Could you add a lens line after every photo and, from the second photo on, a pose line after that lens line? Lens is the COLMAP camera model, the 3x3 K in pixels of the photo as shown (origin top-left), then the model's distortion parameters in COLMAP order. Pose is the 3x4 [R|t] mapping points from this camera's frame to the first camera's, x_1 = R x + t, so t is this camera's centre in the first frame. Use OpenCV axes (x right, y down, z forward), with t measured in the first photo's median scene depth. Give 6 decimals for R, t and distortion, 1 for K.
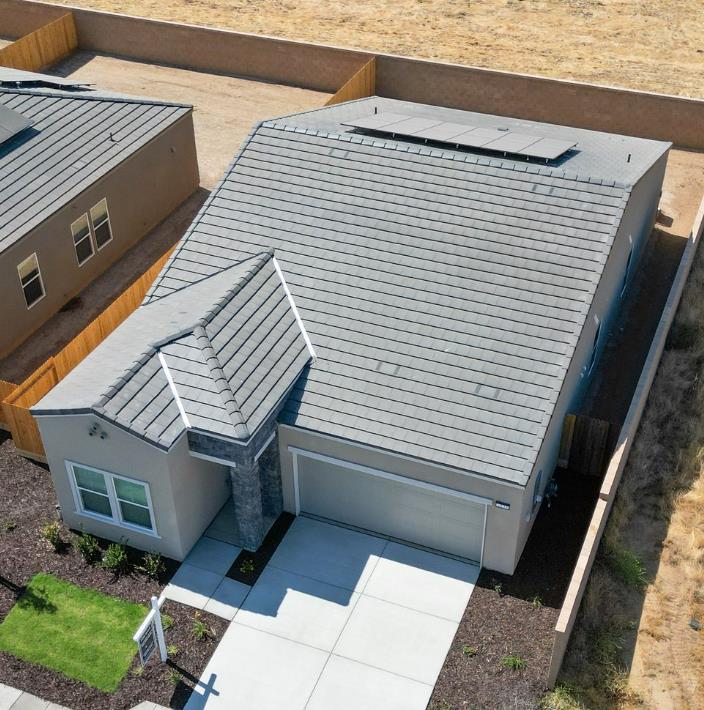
lens RADIAL K [[1179.2, 0, 355.9], [0, 1179.2, 347.6], [0, 0, 1]] dist [0.116918, 0.000000]
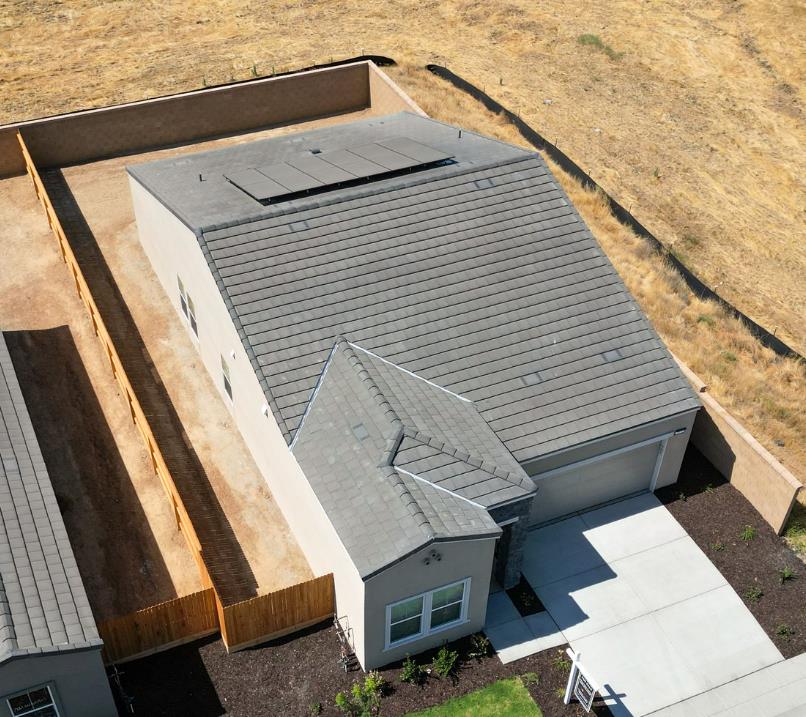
lens RADIAL K [[1215.3, 0, 397.5], [0, 1215.3, 366.7], [0, 0, 1]] dist [0.069308, 0.000000]
pose [[0.691913, -0.449636, 0.564876, -0.643559], [0.408202, 0.888971, 0.207608, -0.258751], [-0.595506, 0.086937, 0.798633, 0.146618]]
